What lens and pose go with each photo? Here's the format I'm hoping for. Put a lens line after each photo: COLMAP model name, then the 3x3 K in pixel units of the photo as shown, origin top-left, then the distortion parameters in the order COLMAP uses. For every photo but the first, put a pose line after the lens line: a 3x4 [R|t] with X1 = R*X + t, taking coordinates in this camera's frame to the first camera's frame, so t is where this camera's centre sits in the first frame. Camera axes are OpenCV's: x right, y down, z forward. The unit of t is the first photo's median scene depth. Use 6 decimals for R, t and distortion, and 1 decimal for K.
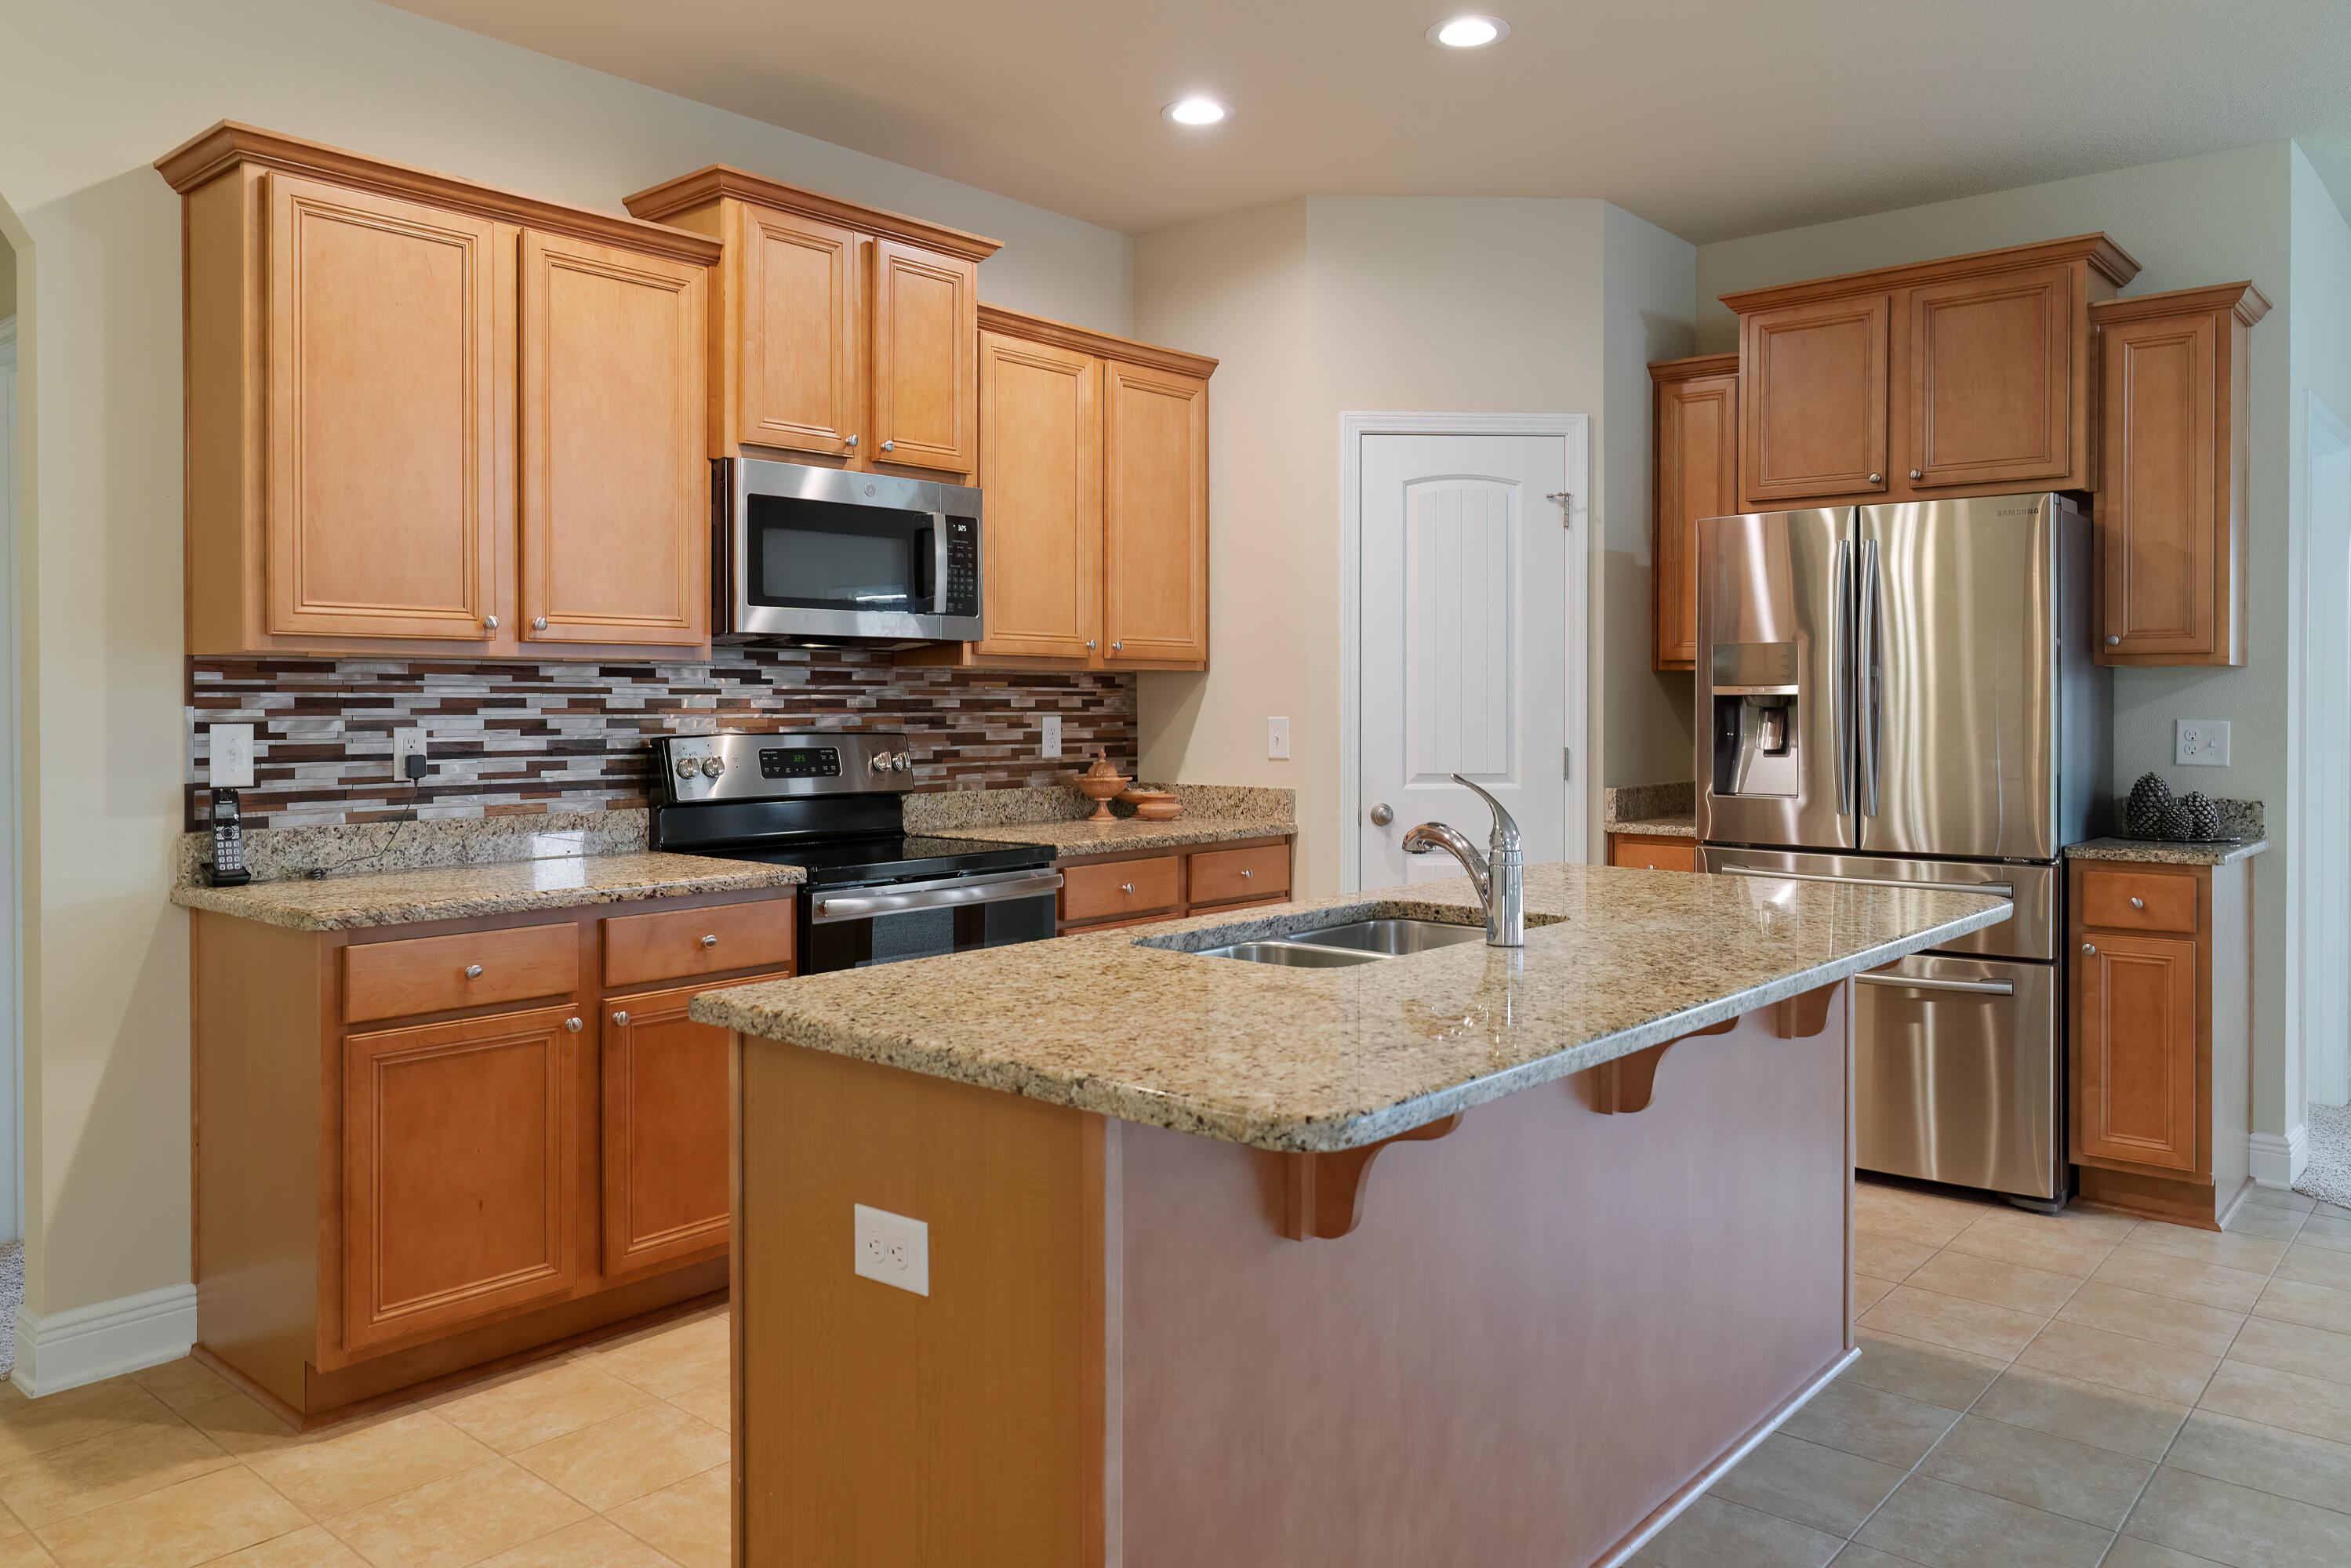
lens RADIAL K [[1652.0, 0, 1176.7], [0, 1652.0, 726.0], [0, 0, 1]] dist [-0.003414, 0.001408]
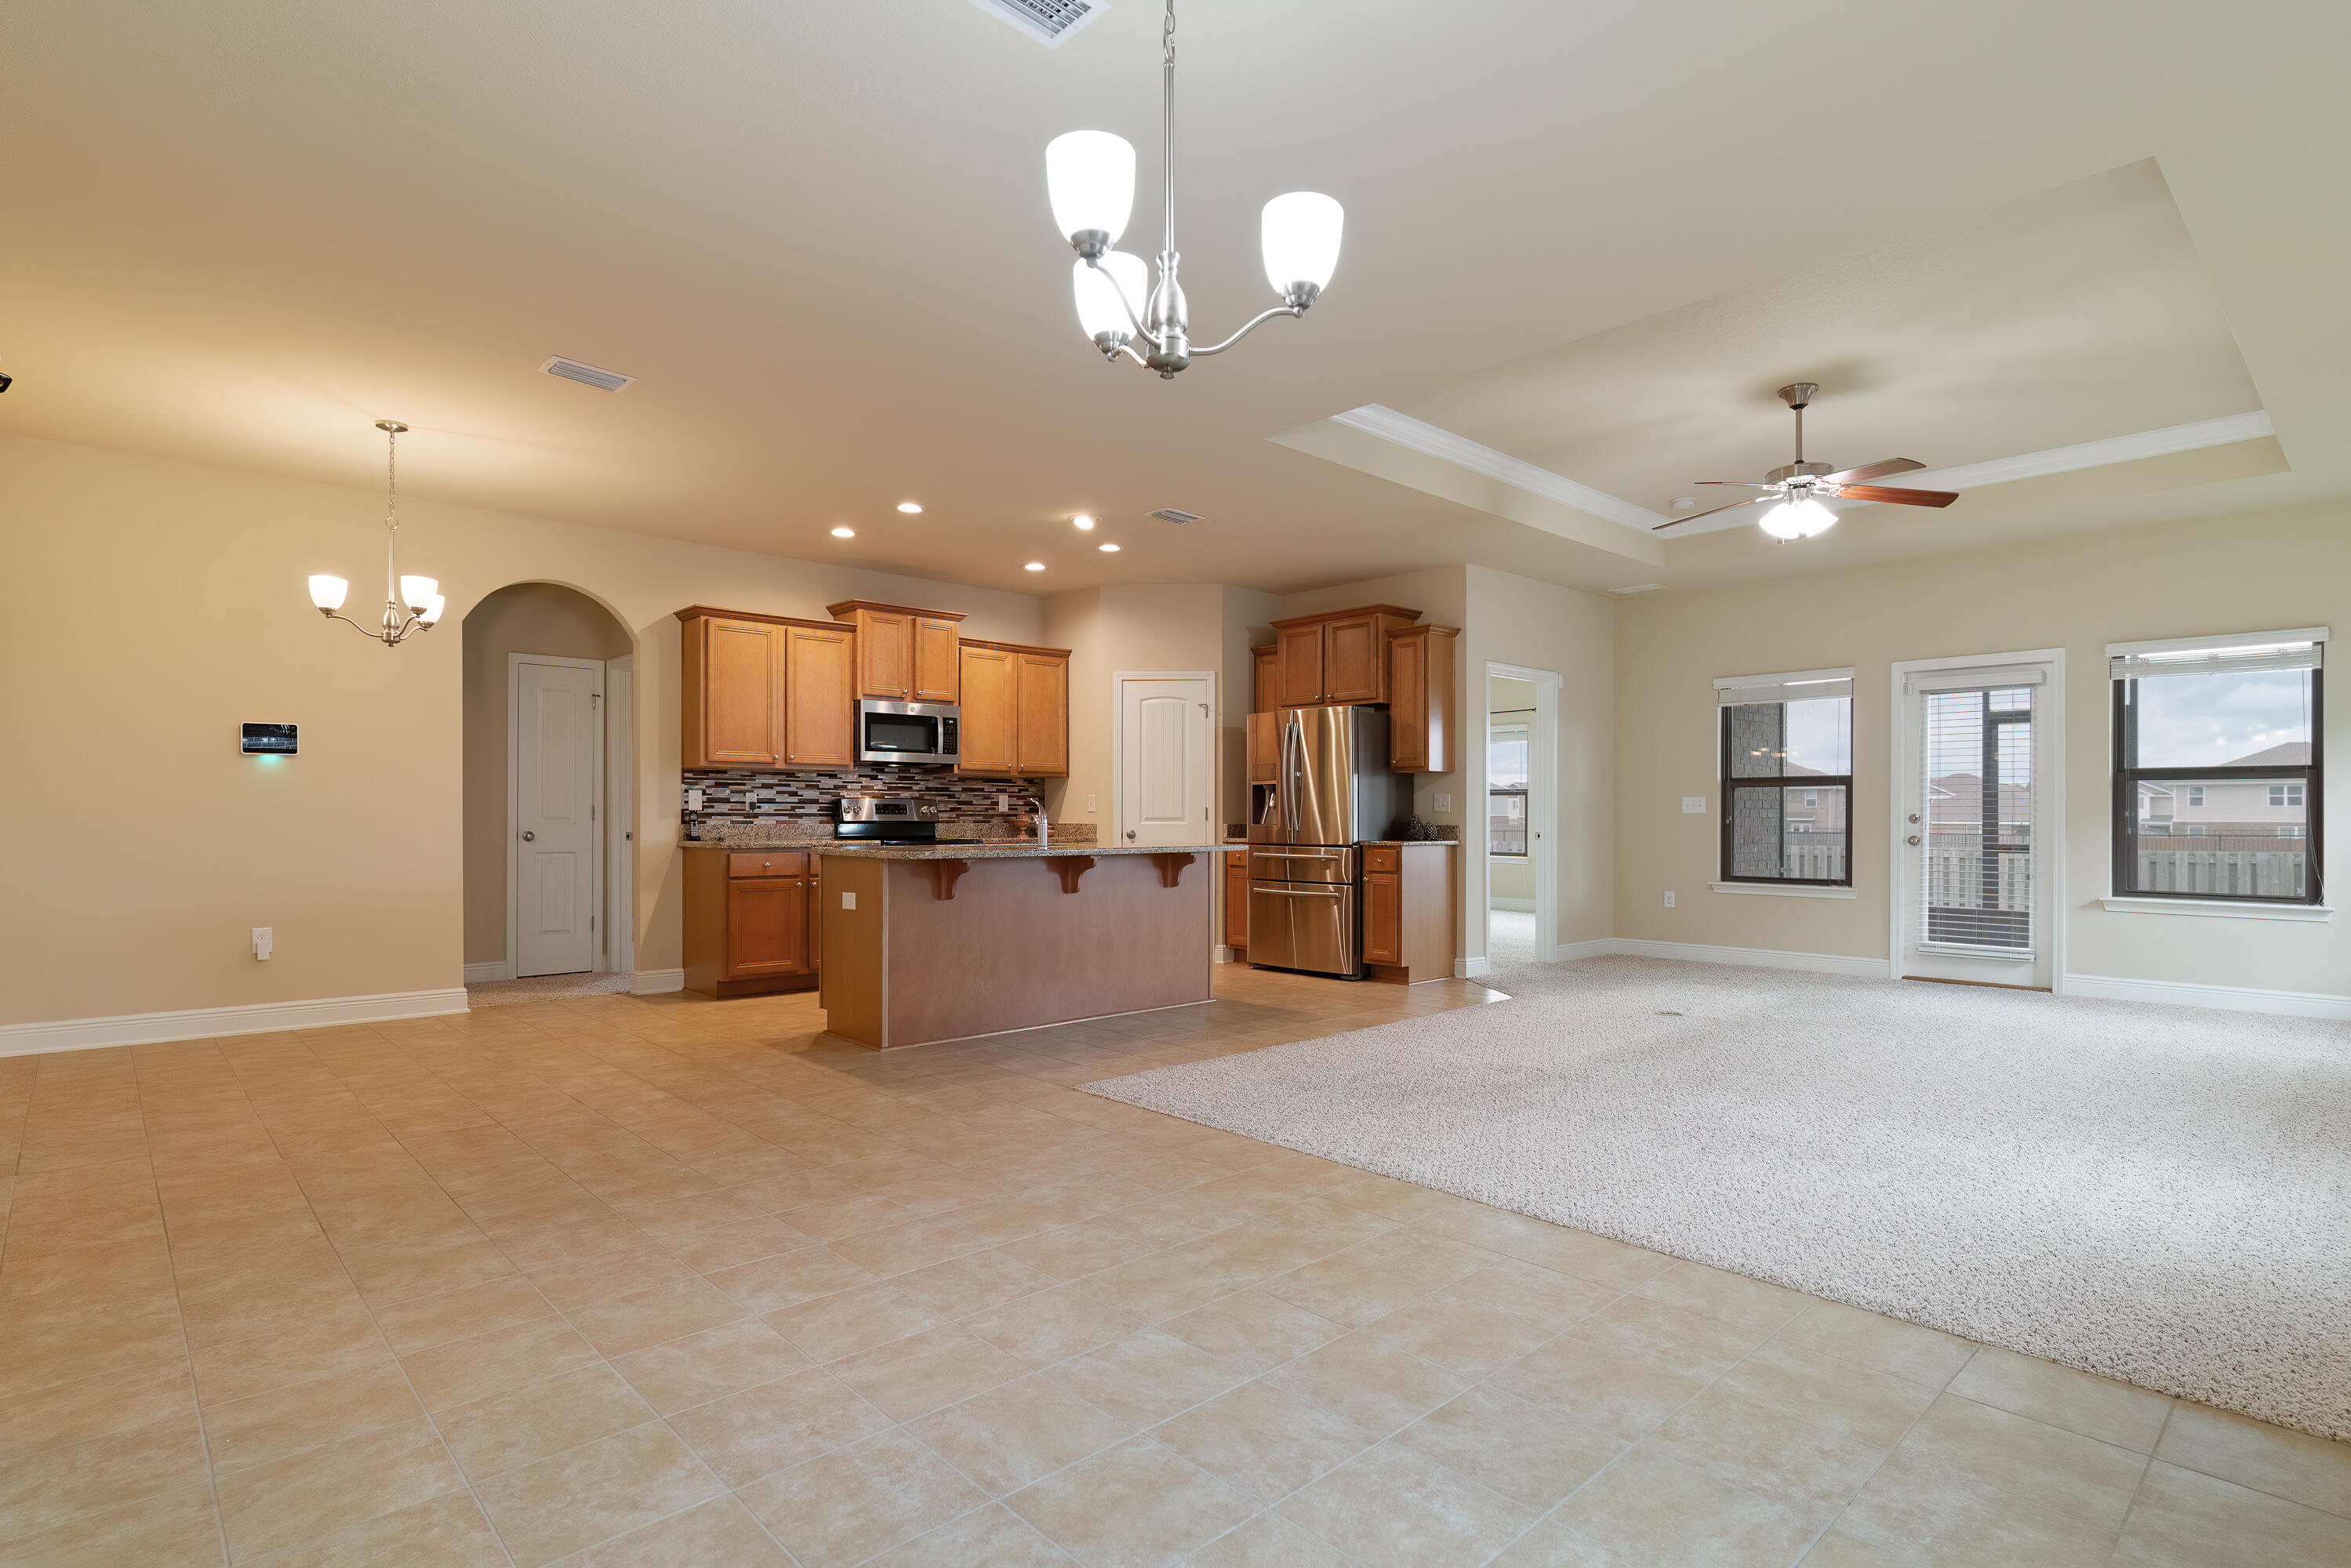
lens RADIAL K [[1169.2, 0, 1174.6], [0, 1169.2, 824.0], [0, 0, 1]] dist [0.001128, 0.000138]
pose [[0.994125, 0.001396, -0.108230, 0.475343], [-0.002331, 0.999961, -0.008509, 0.066904], [0.108214, 0.008711, 0.994090, -0.920746]]
